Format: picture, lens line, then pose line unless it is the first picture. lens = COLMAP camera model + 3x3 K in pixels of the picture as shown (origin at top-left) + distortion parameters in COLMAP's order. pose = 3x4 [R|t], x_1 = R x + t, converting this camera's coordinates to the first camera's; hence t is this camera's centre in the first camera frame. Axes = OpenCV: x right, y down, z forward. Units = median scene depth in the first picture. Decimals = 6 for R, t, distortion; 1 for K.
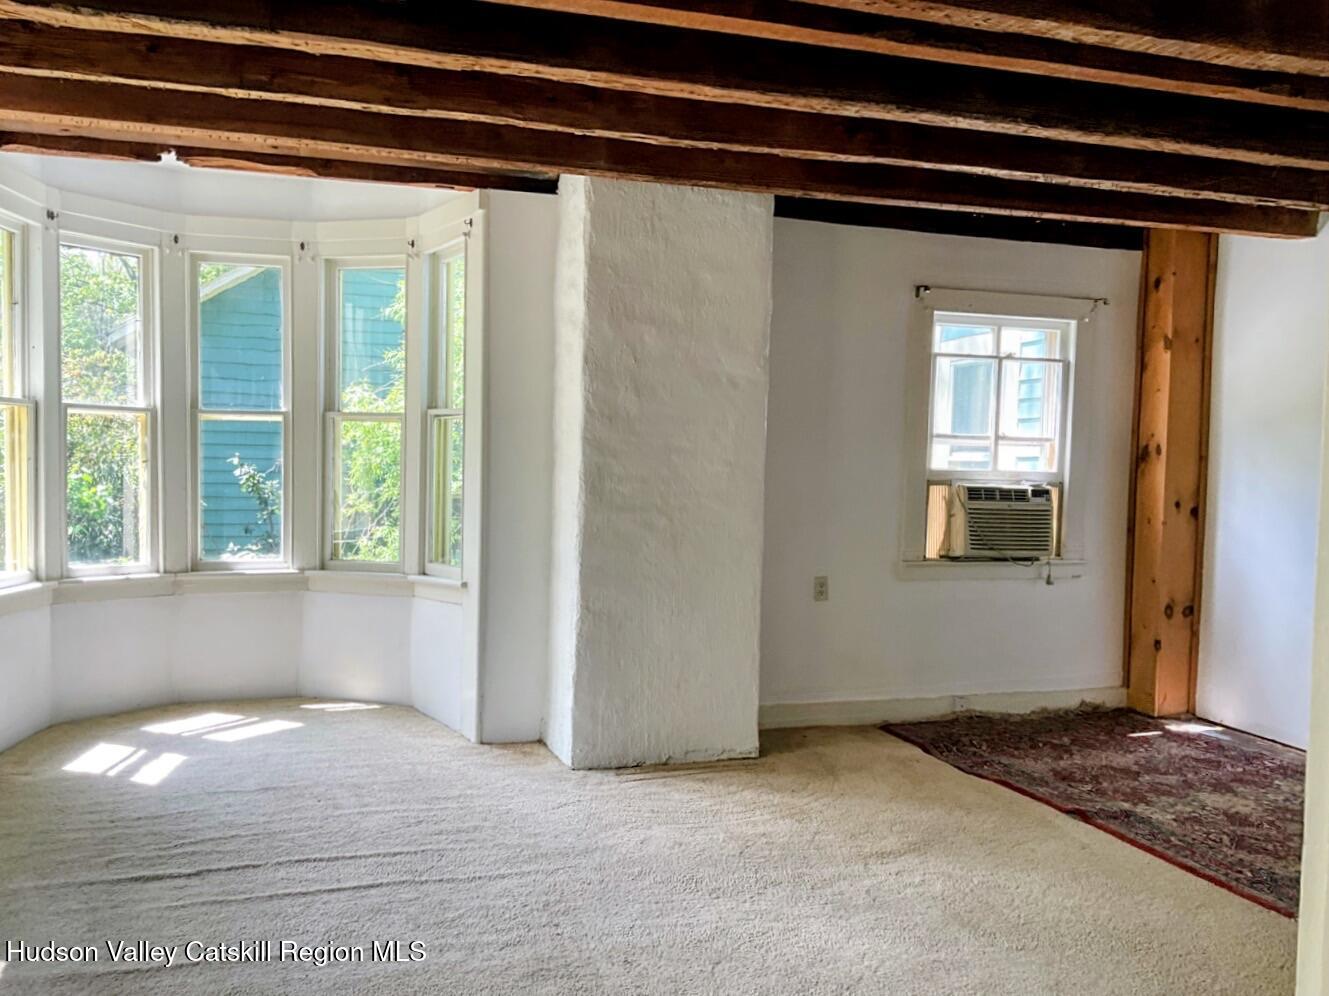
lens RADIAL K [[1180.3, 0, 664.9], [0, 1180.3, 506.2], [0, 0, 1]] dist [0.087730, -0.175654]
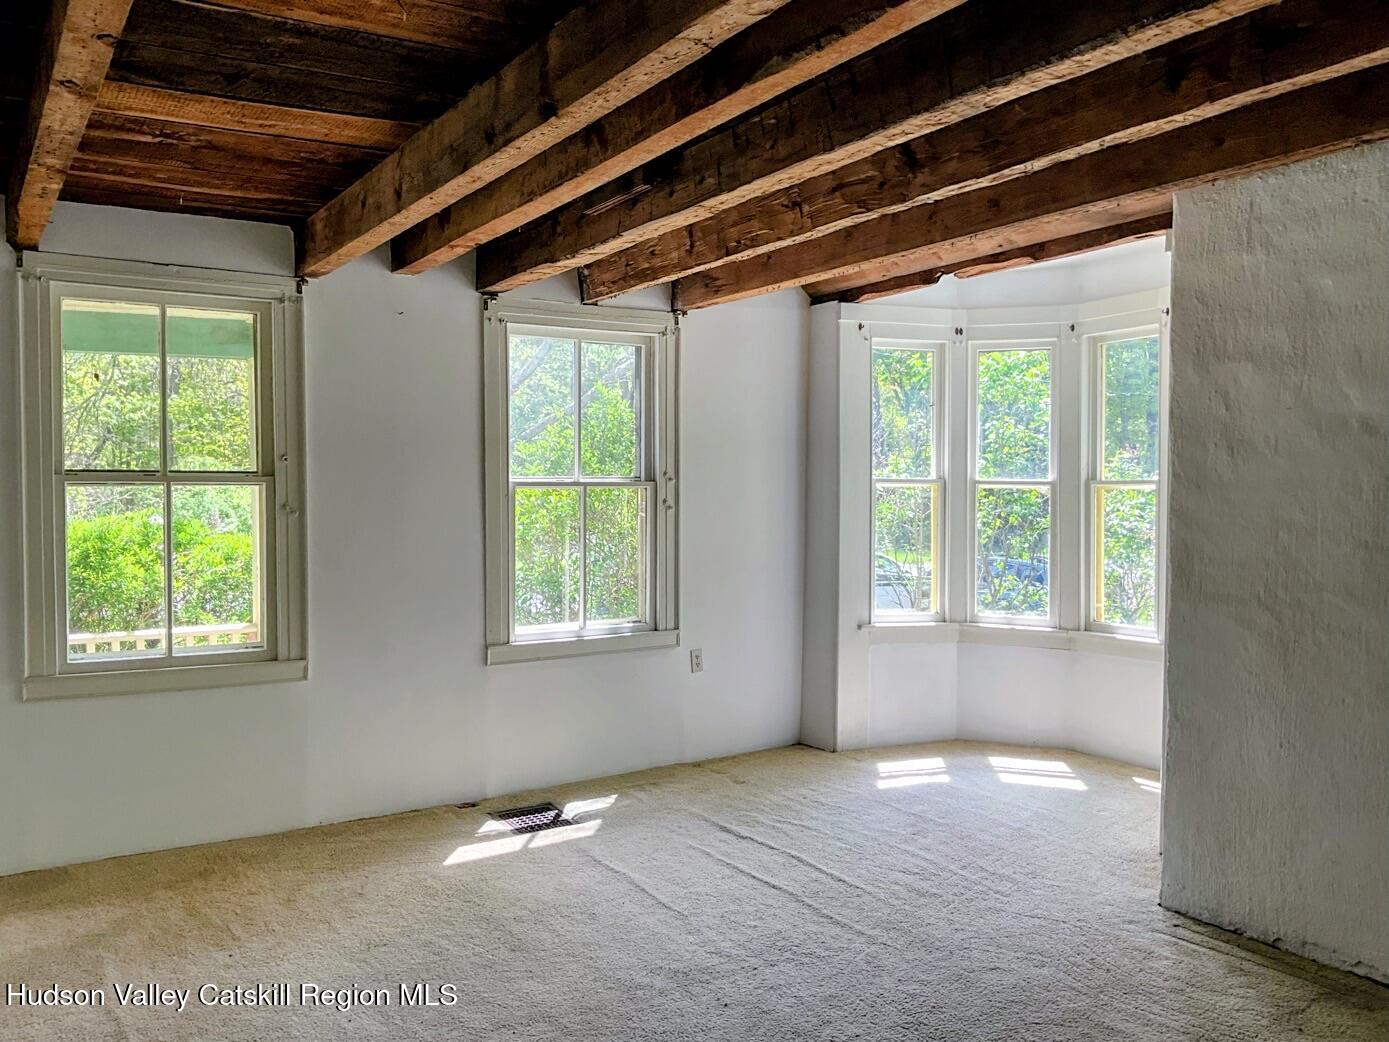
lens RADIAL K [[1186.4, 0, 694.8], [0, 1186.4, 525.4], [0, 0, 1]] dist [0.106979, -0.221698]
pose [[0.207301, 0.013049, -0.978190, 0.708637], [-0.044976, 0.998981, 0.003795, -0.035027], [0.977243, 0.043208, 0.207677, 0.512323]]
